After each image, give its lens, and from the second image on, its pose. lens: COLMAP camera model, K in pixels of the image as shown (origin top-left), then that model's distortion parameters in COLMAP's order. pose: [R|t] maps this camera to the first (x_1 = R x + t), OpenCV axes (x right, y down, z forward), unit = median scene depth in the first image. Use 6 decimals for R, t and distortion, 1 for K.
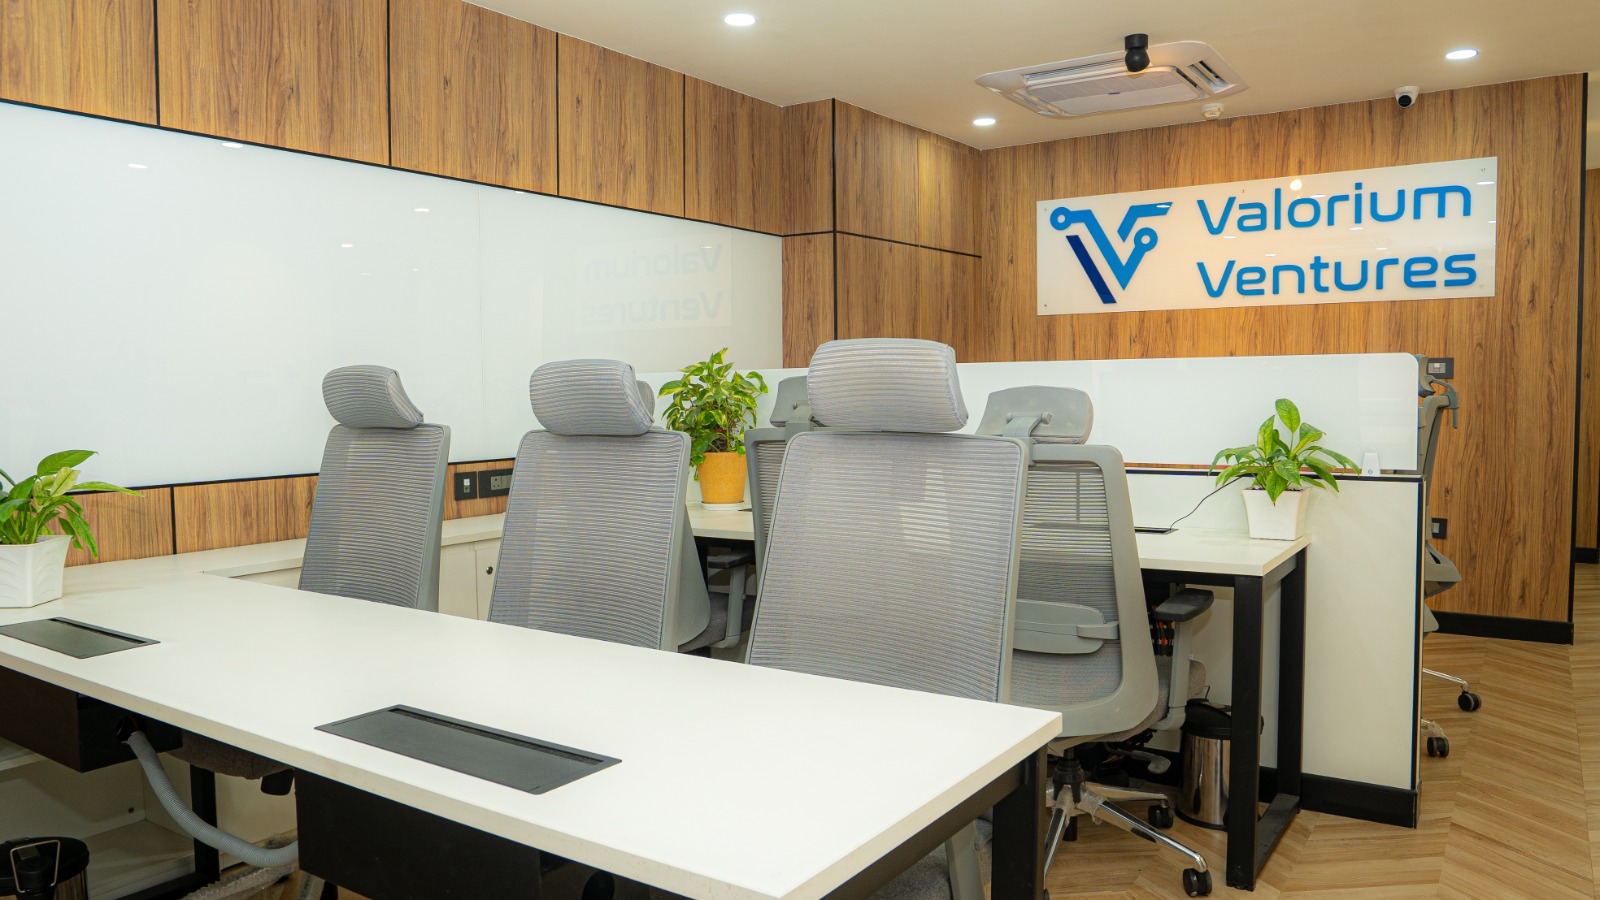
lens RADIAL K [[1123.1, 0, 781.3], [0, 1123.1, 449.1], [0, 0, 1]] dist [-0.069861, 0.047651]
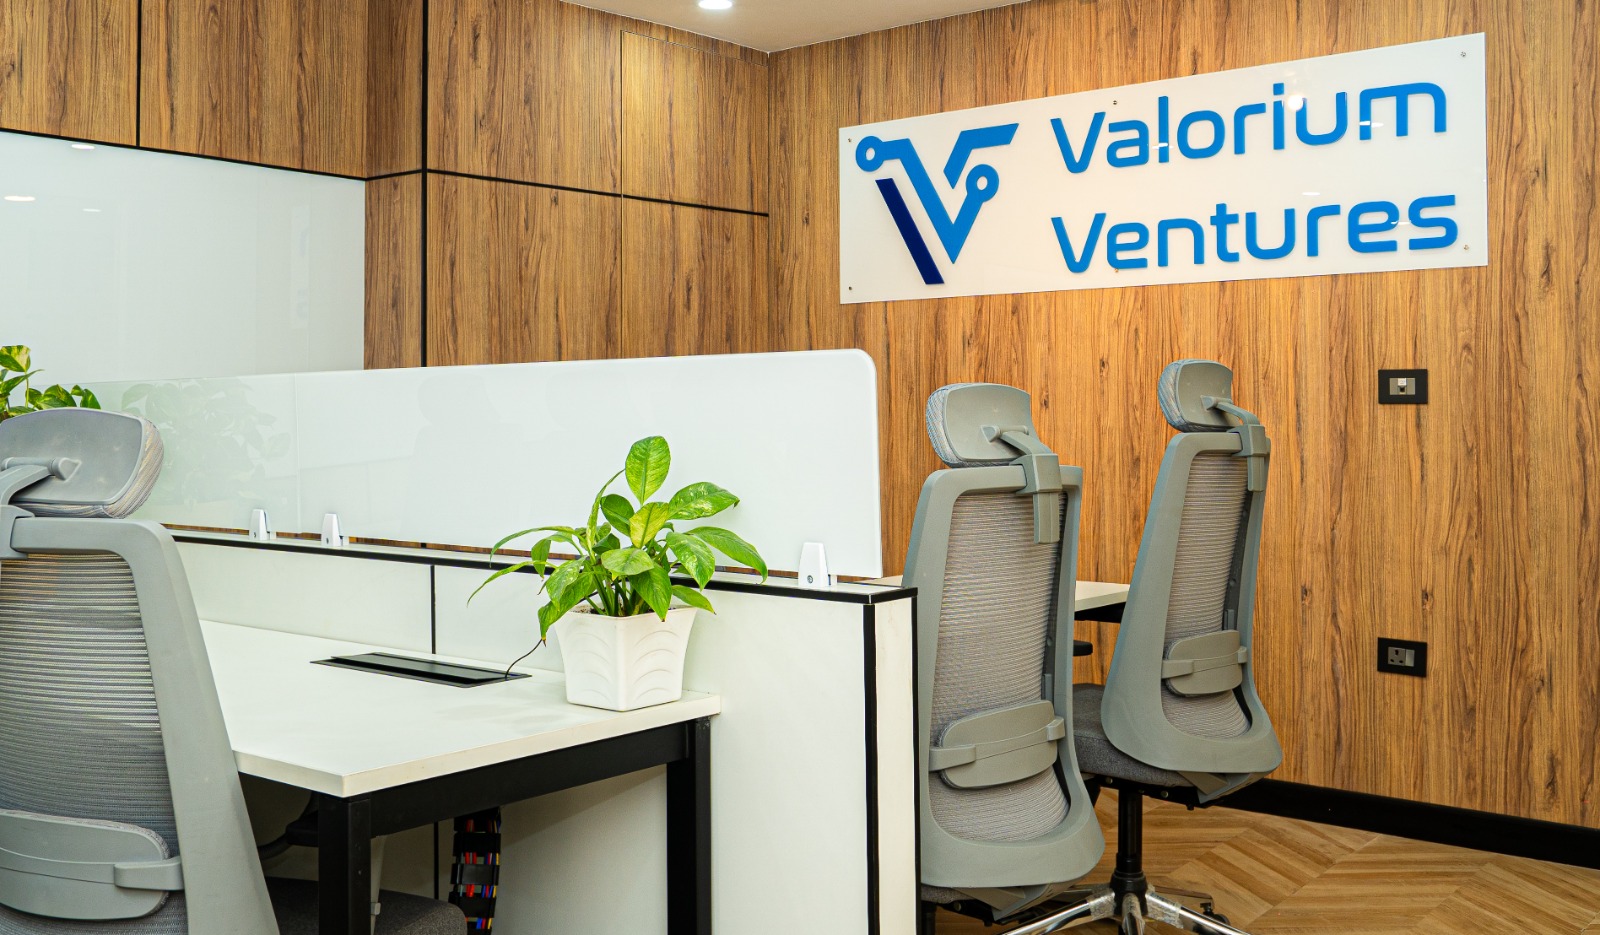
lens RADIAL K [[1533.3, 0, 796.7], [0, 1533.3, 378.6], [0, 0, 1]] dist [-0.004993, 0.015702]
pose [[0.996641, 0.006469, -0.081639, 0.331151], [-0.012861, 0.996869, -0.078013, -0.008775], [0.080878, 0.078801, 0.993604, 0.148783]]
